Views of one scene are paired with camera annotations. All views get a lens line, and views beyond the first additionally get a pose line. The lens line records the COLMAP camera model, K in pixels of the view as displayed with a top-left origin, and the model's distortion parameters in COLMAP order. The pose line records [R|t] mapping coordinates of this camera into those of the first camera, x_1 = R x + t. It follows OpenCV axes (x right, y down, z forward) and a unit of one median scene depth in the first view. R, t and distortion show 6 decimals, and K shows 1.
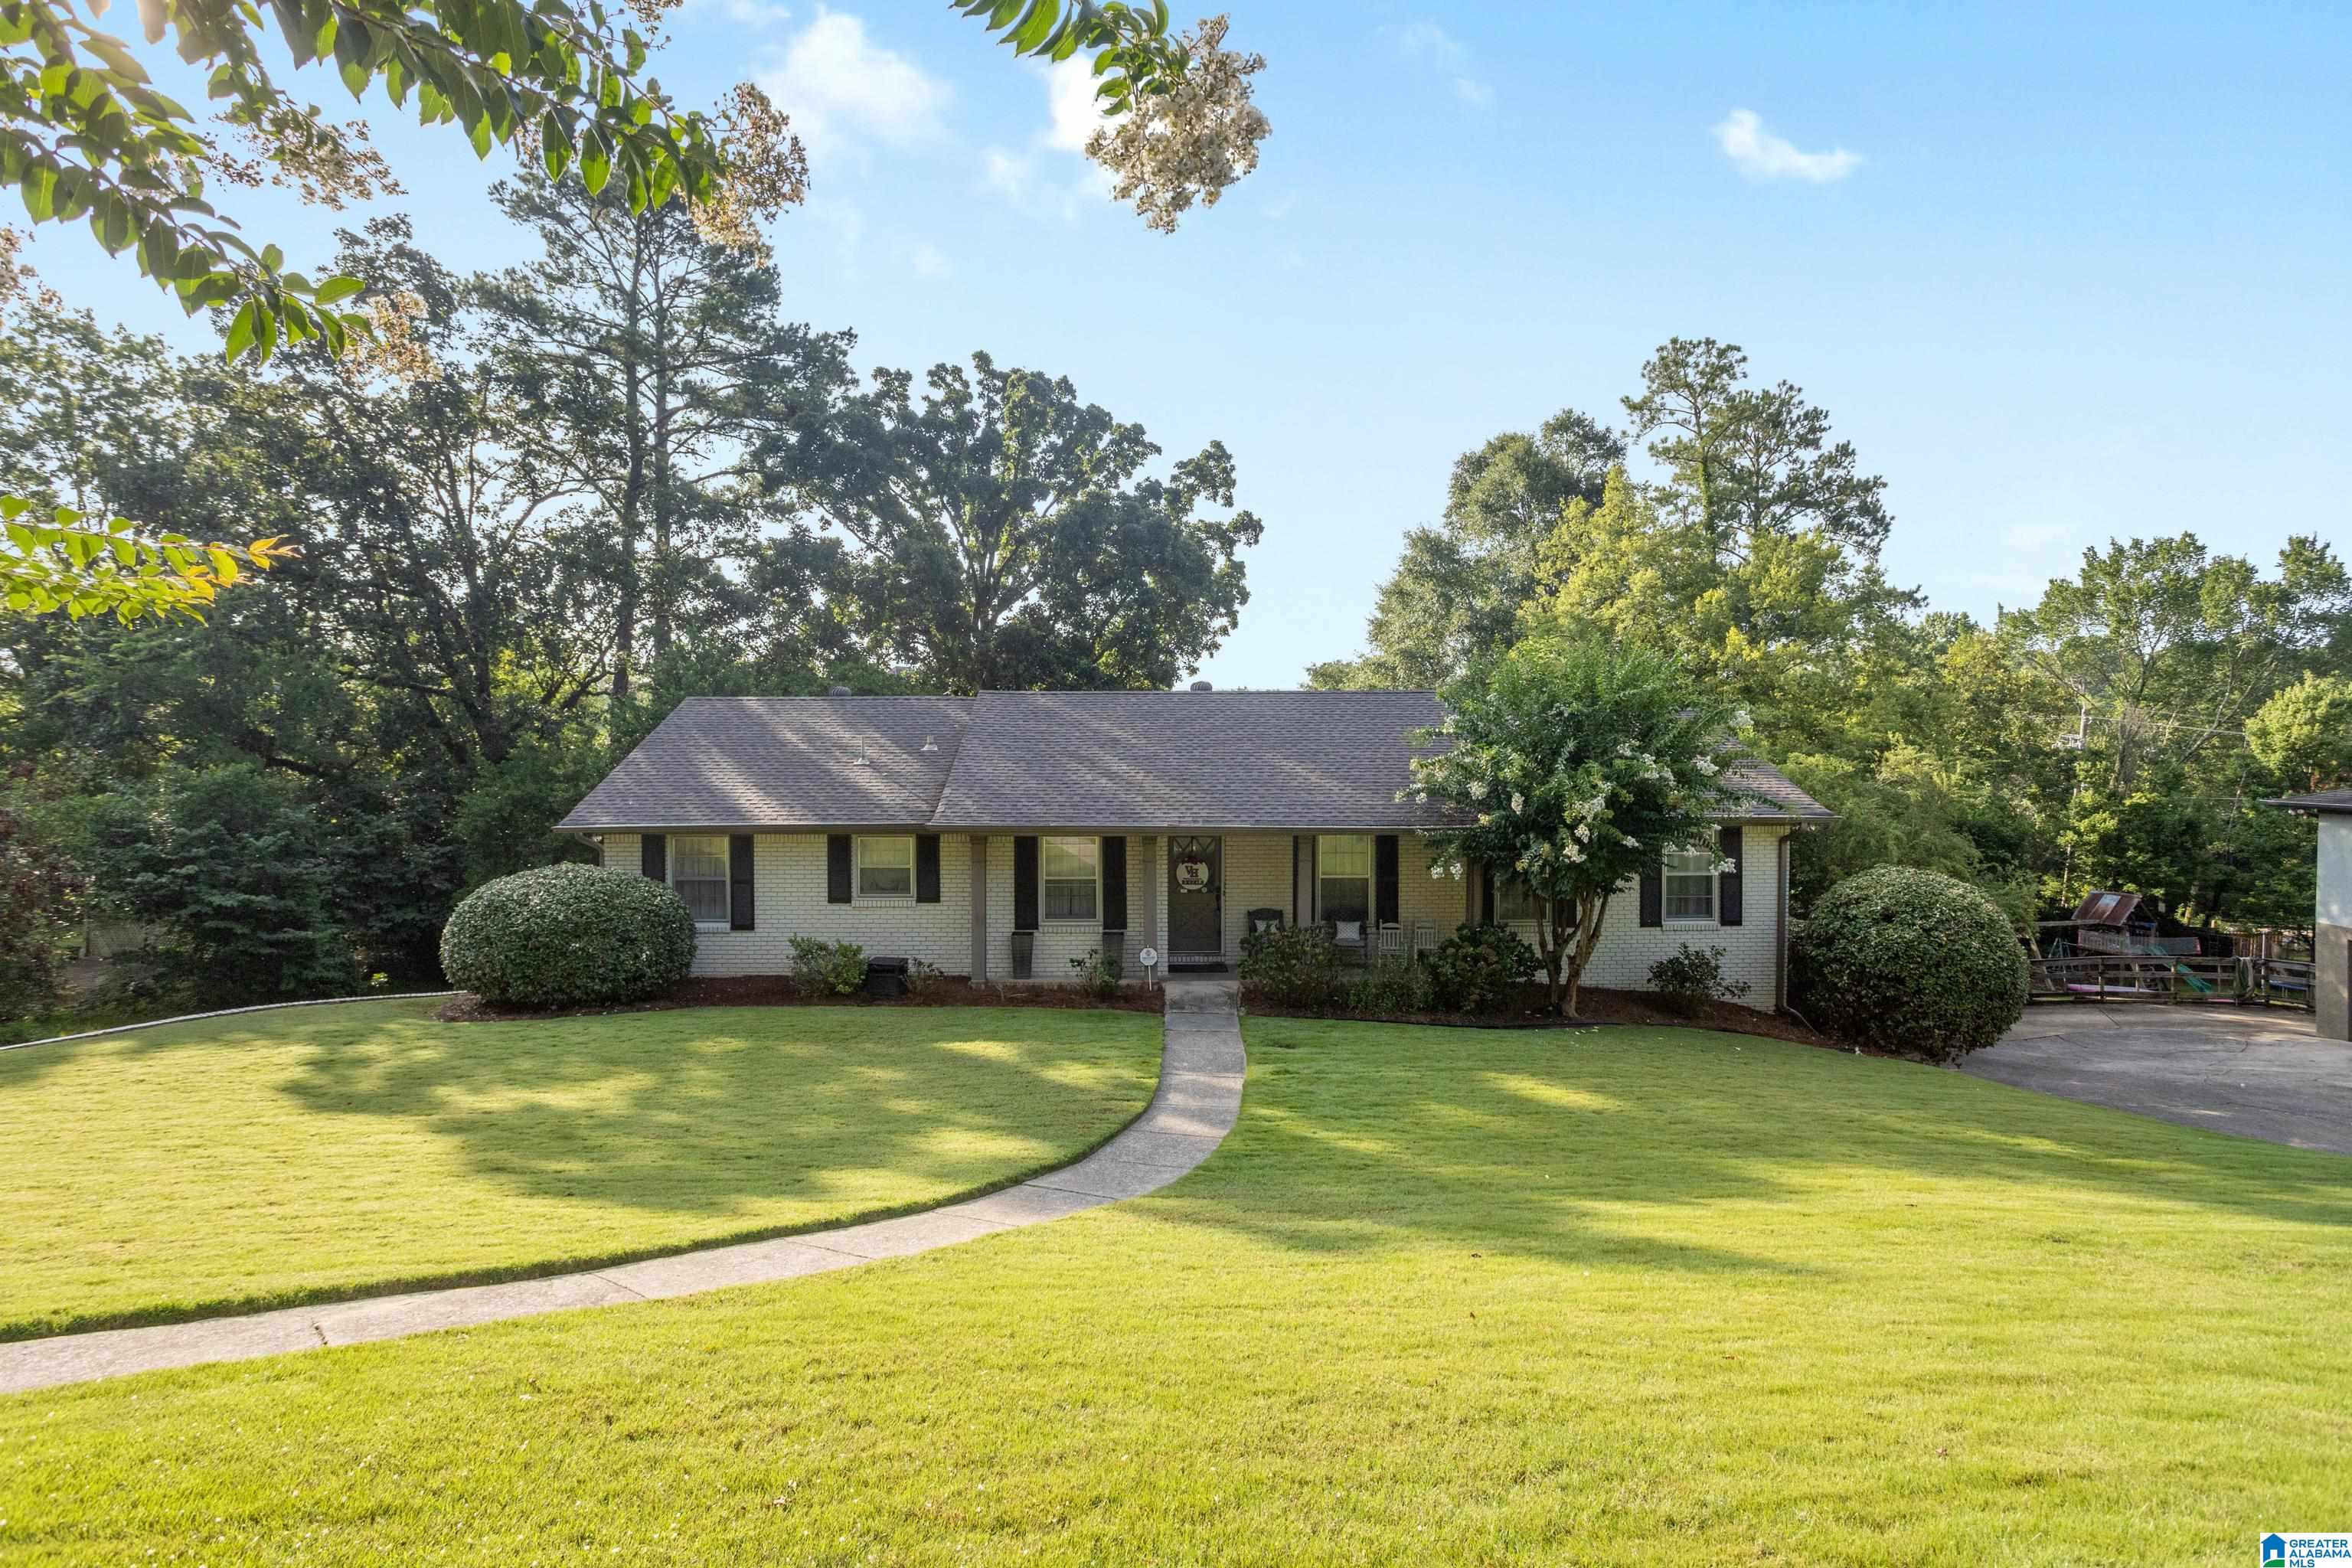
lens RADIAL K [[1110.3, 0, 1173.3], [0, 1110.3, 783.3], [0, 0, 1]] dist [-0.023707, 0.000109]
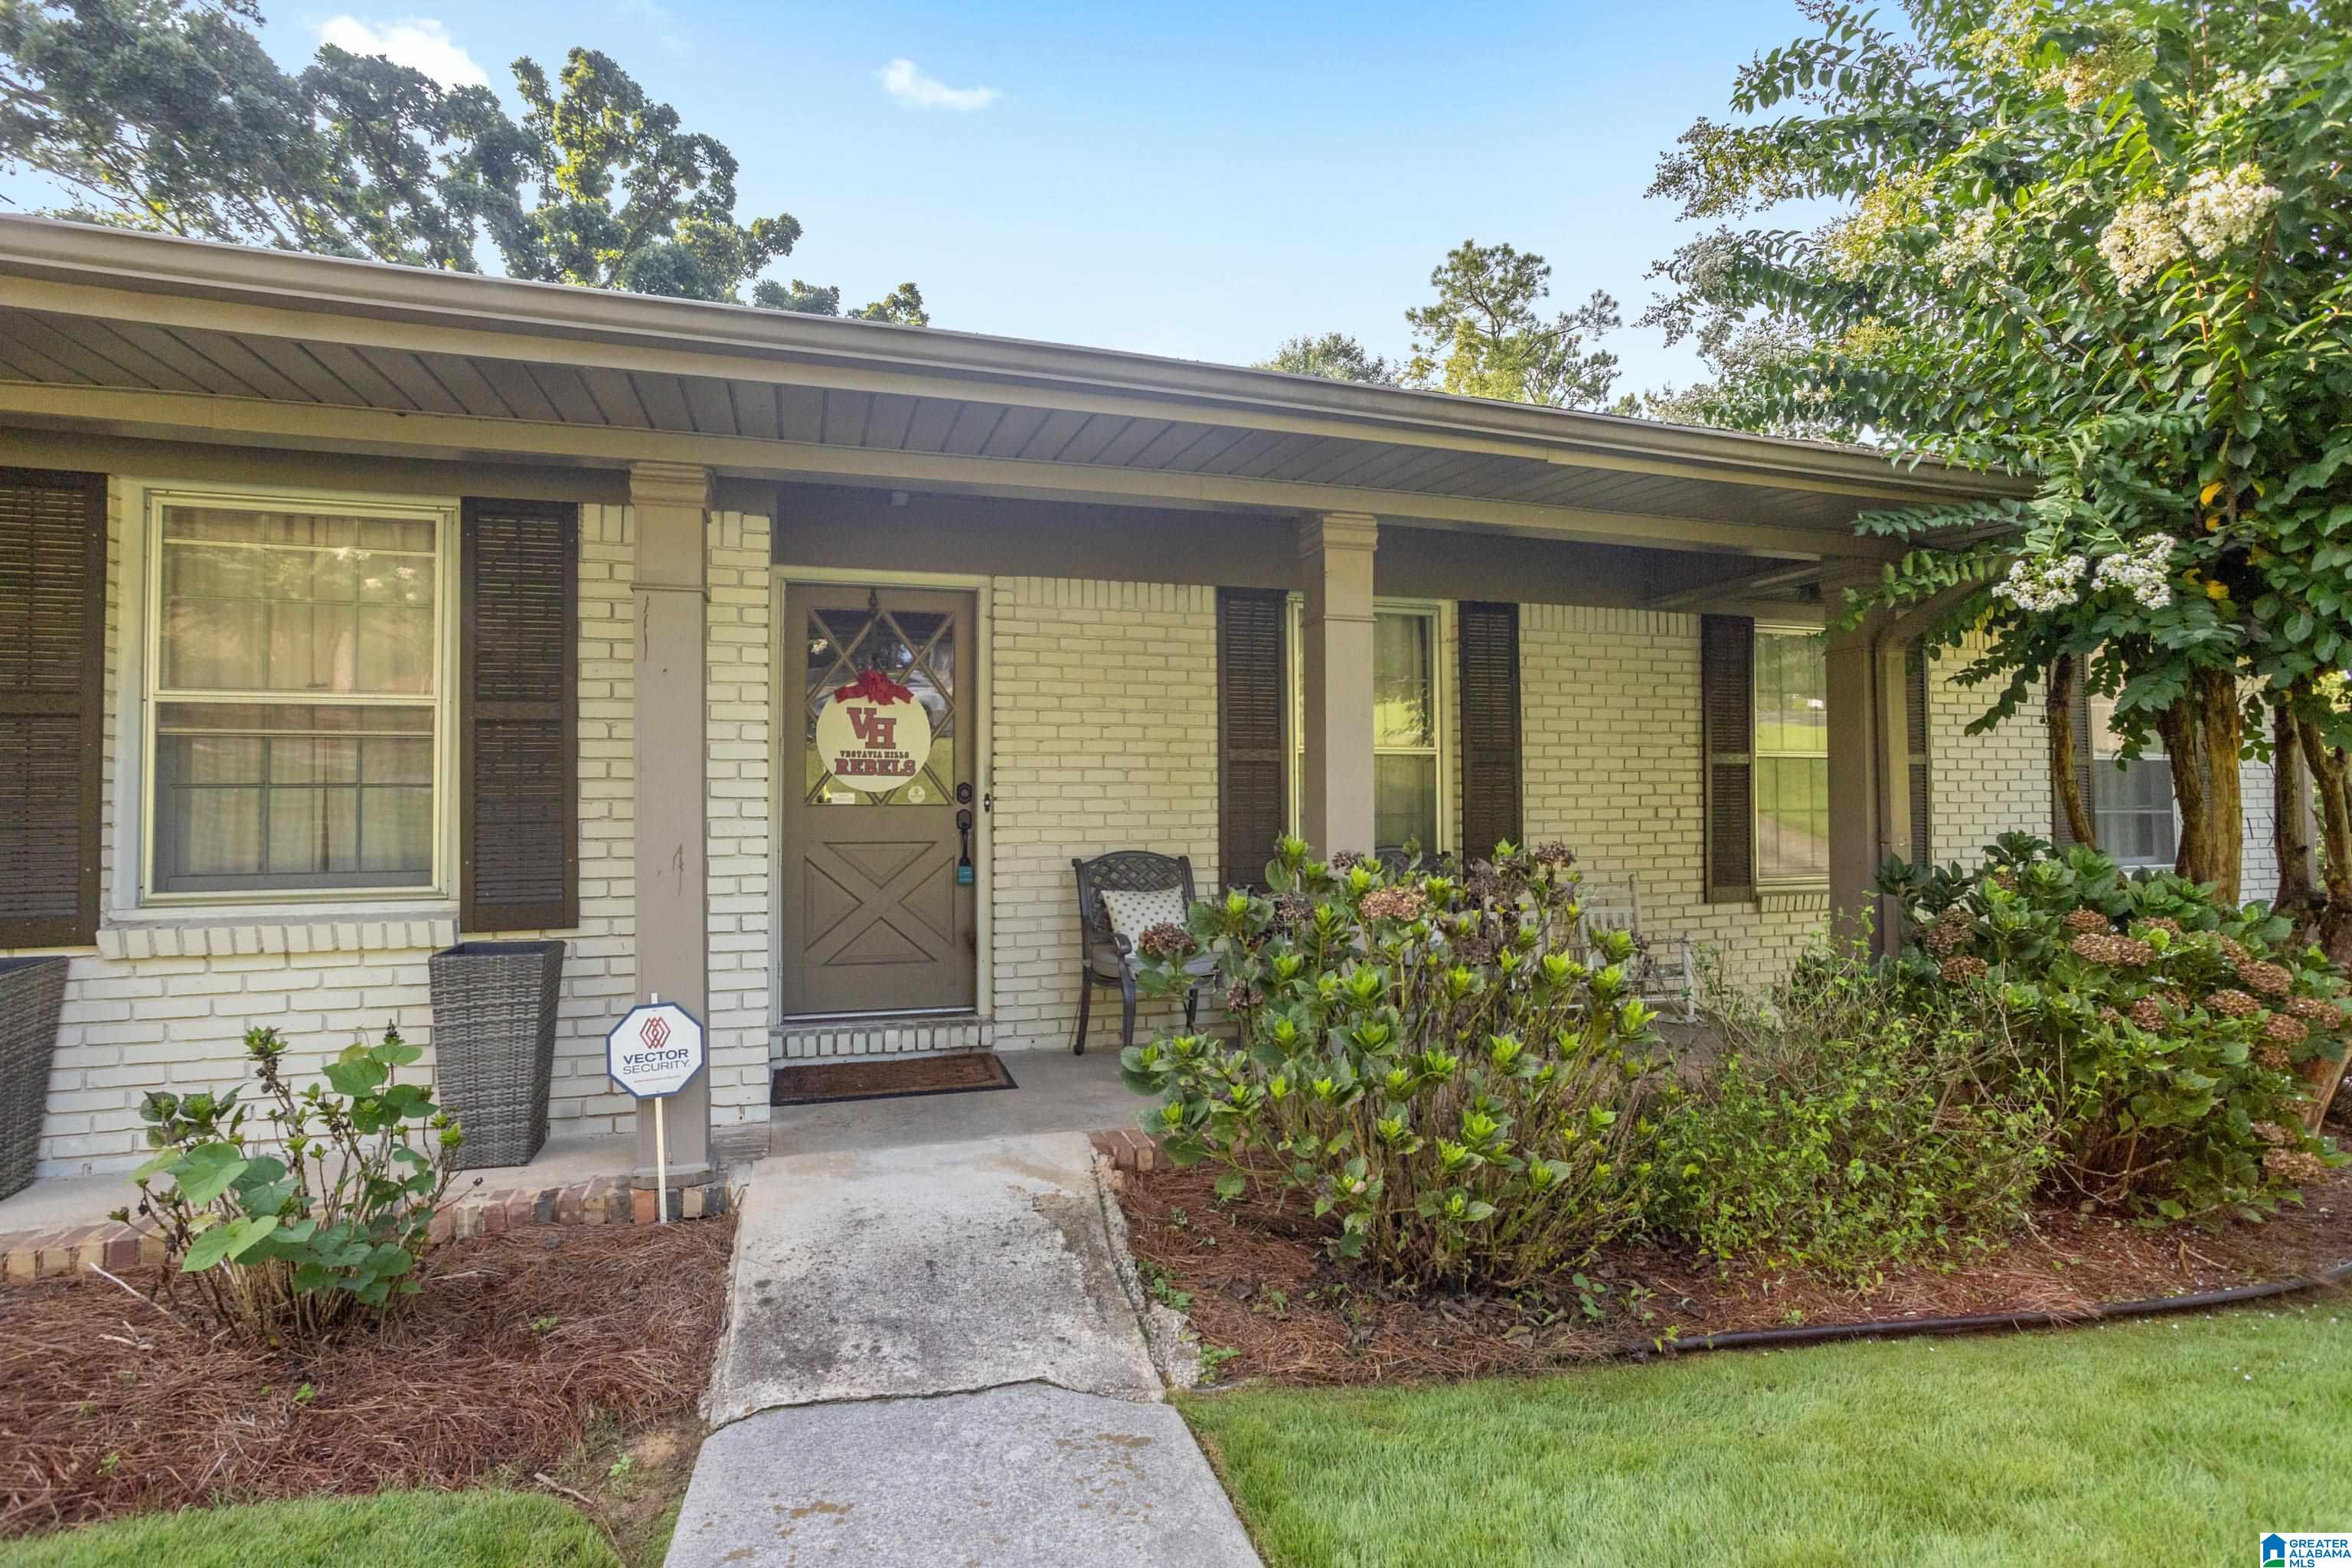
lens RADIAL K [[1110.3, 0, 1174.0], [0, 1110.3, 787.2], [0, 0, 1]] dist [-0.023707, 0.000109]
pose [[0.959410, 0.003178, 0.281997, 0.011264], [0.007754, 0.999261, -0.037643, 0.109438], [-0.281909, 0.038302, 0.958676, 0.733494]]
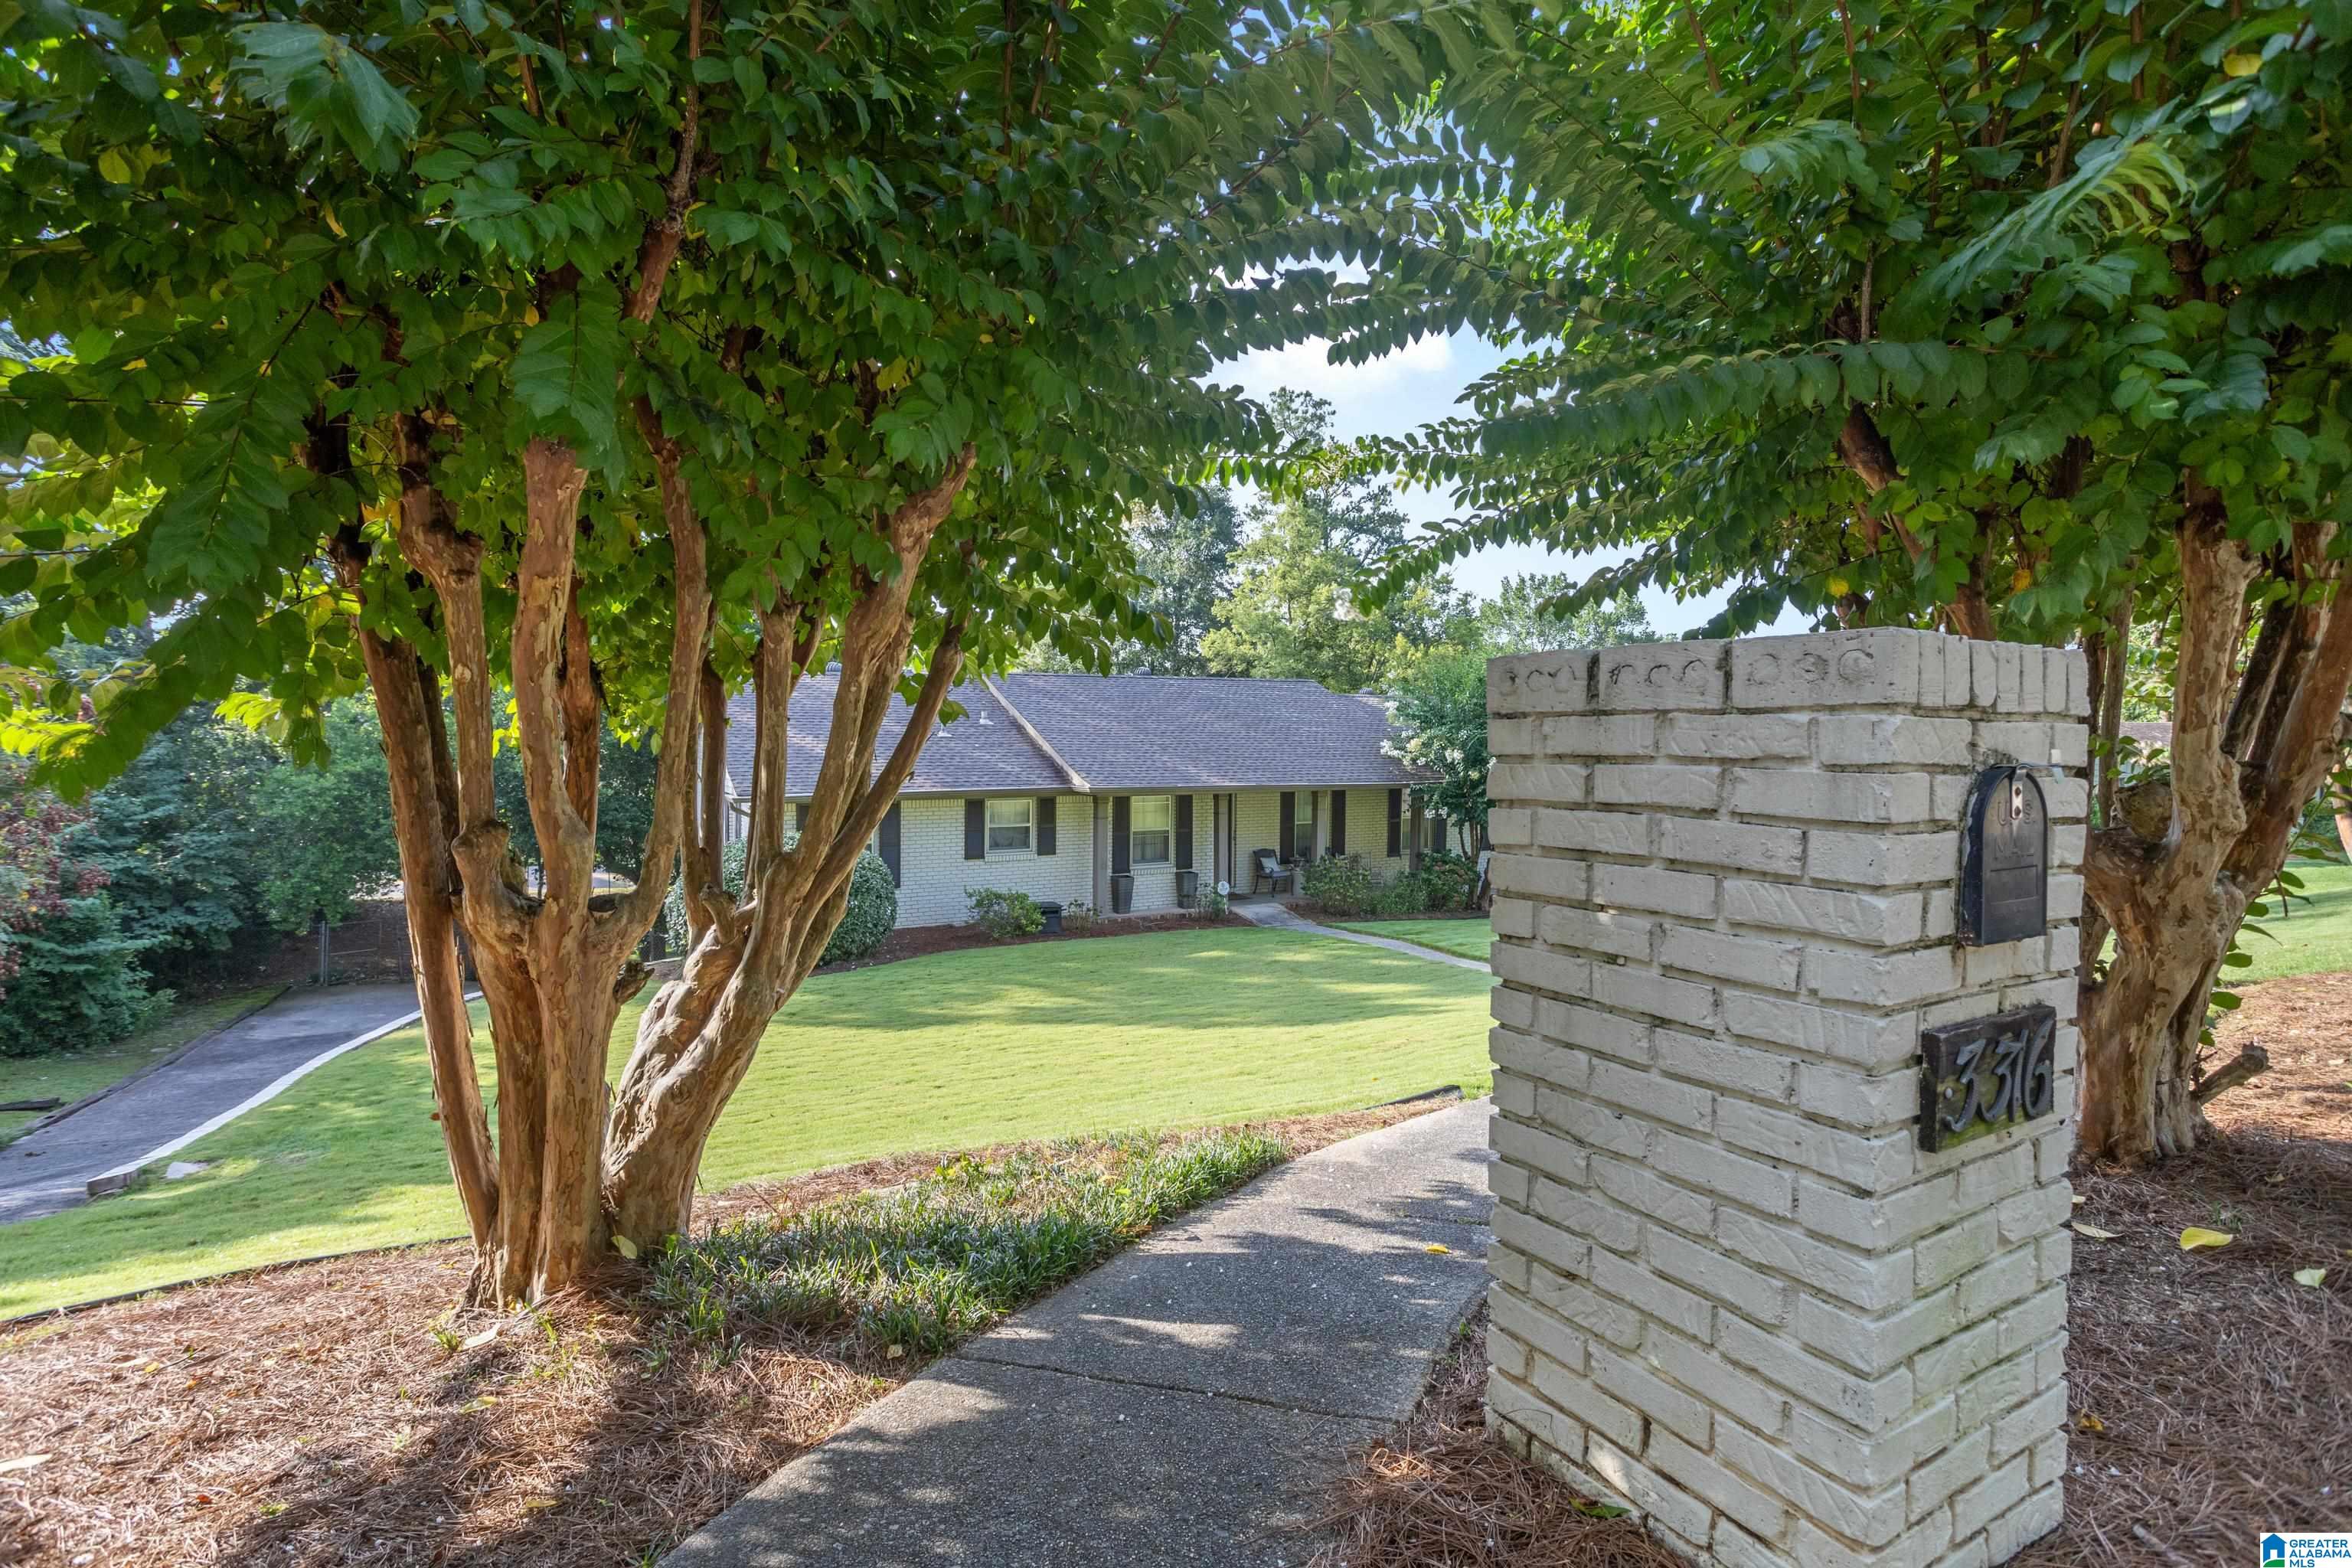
lens RADIAL K [[1110.3, 0, 1182.6], [0, 1110.3, 774.9], [0, 0, 1]] dist [-0.023707, 0.000109]
pose [[0.878544, -0.012683, 0.477493, -0.625486], [0.003012, 0.999775, 0.021013, -0.000166], [-0.477652, -0.017023, 0.878384, -0.086430]]
